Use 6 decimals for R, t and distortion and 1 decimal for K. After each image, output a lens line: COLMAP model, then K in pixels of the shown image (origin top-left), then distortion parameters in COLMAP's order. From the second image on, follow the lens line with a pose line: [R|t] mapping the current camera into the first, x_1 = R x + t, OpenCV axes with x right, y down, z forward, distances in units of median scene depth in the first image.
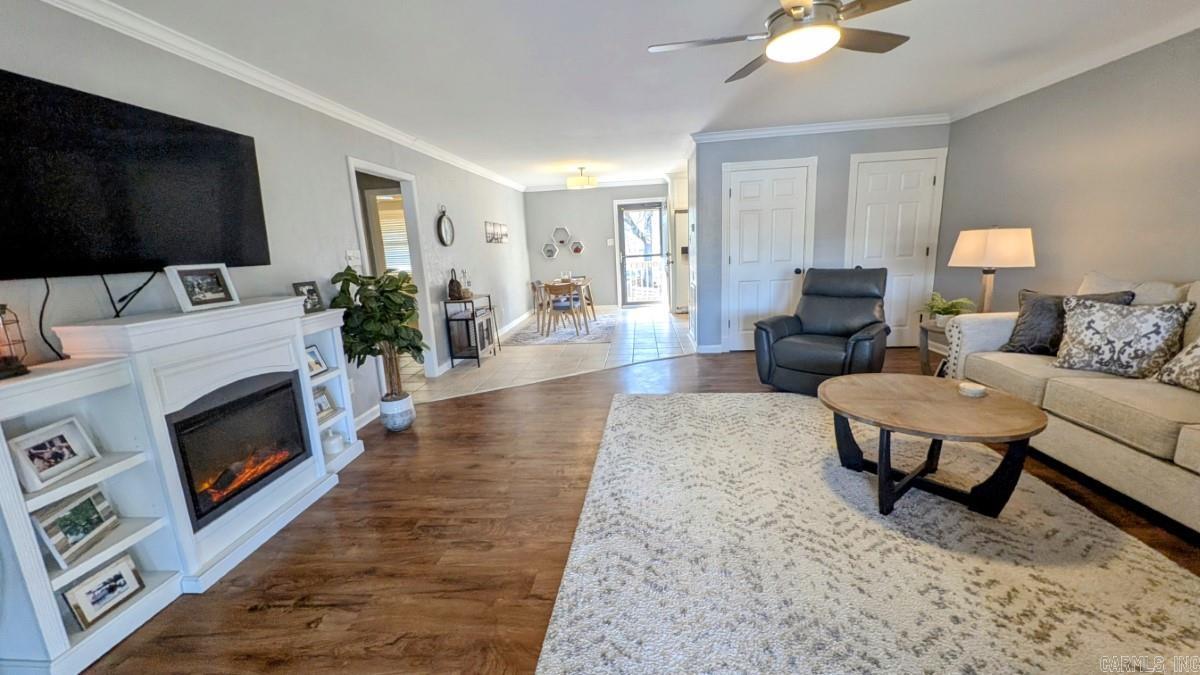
lens RADIAL K [[454.4, 0, 601.2], [0, 454.4, 333.3], [0, 0, 1]] dist [0.003555, 0.000360]
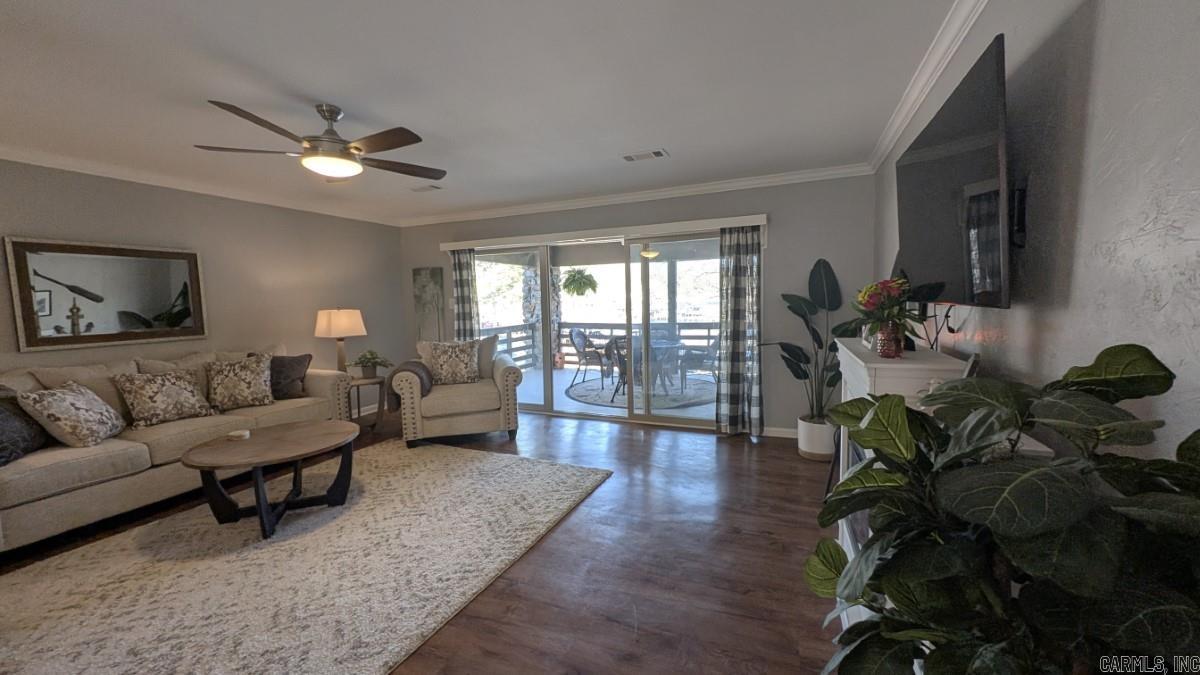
lens RADIAL K [[454.4, 0, 599.1], [0, 454.4, 338.7], [0, 0, 1]] dist [0.003555, 0.000360]
pose [[-0.948558, 0.044123, 0.313514, -0.412883], [0.129044, 0.958135, 0.255586, -0.244360], [-0.289111, 0.282895, -0.914541, 1.315830]]
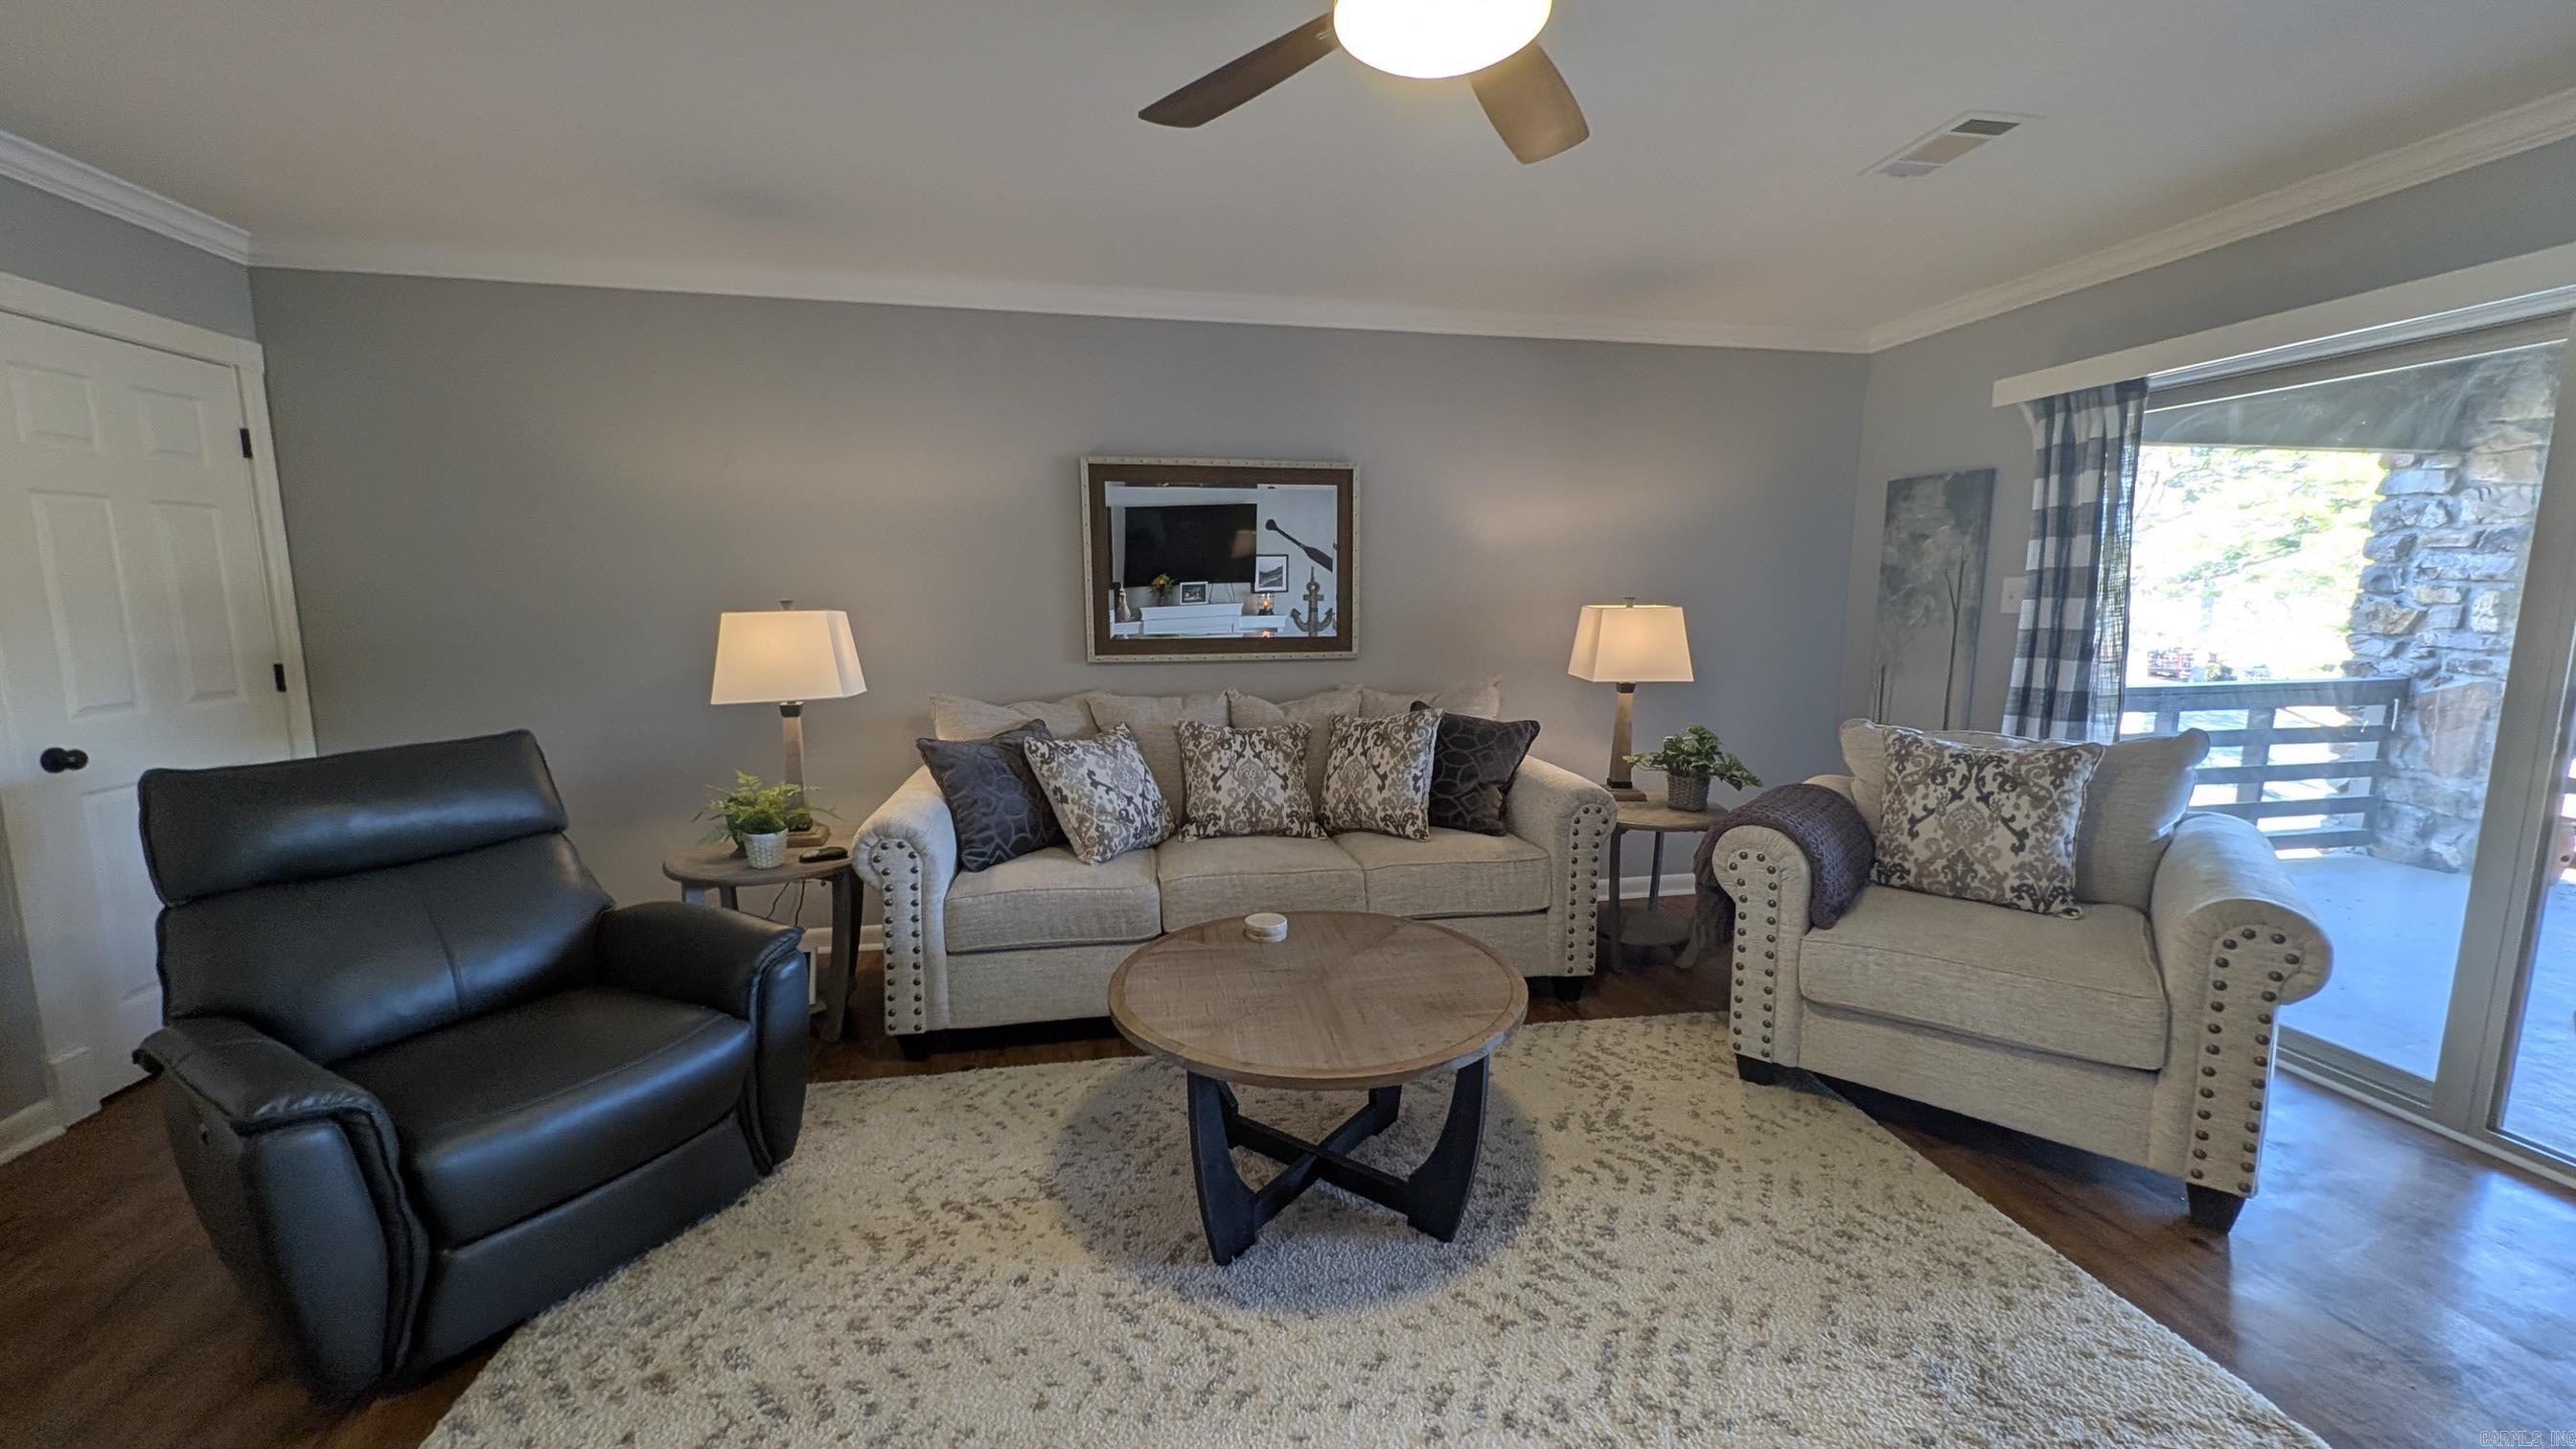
lens RADIAL K [[975.4, 0, 1300.3], [0, 975.4, 722.6], [0, 0, 1]] dist [0.003555, 0.000360]
pose [[-0.281309, -0.081842, 0.956121, -0.138148], [0.201119, 0.969200, 0.142134, -0.170956], [-0.938305, 0.232277, -0.256184, 0.863550]]
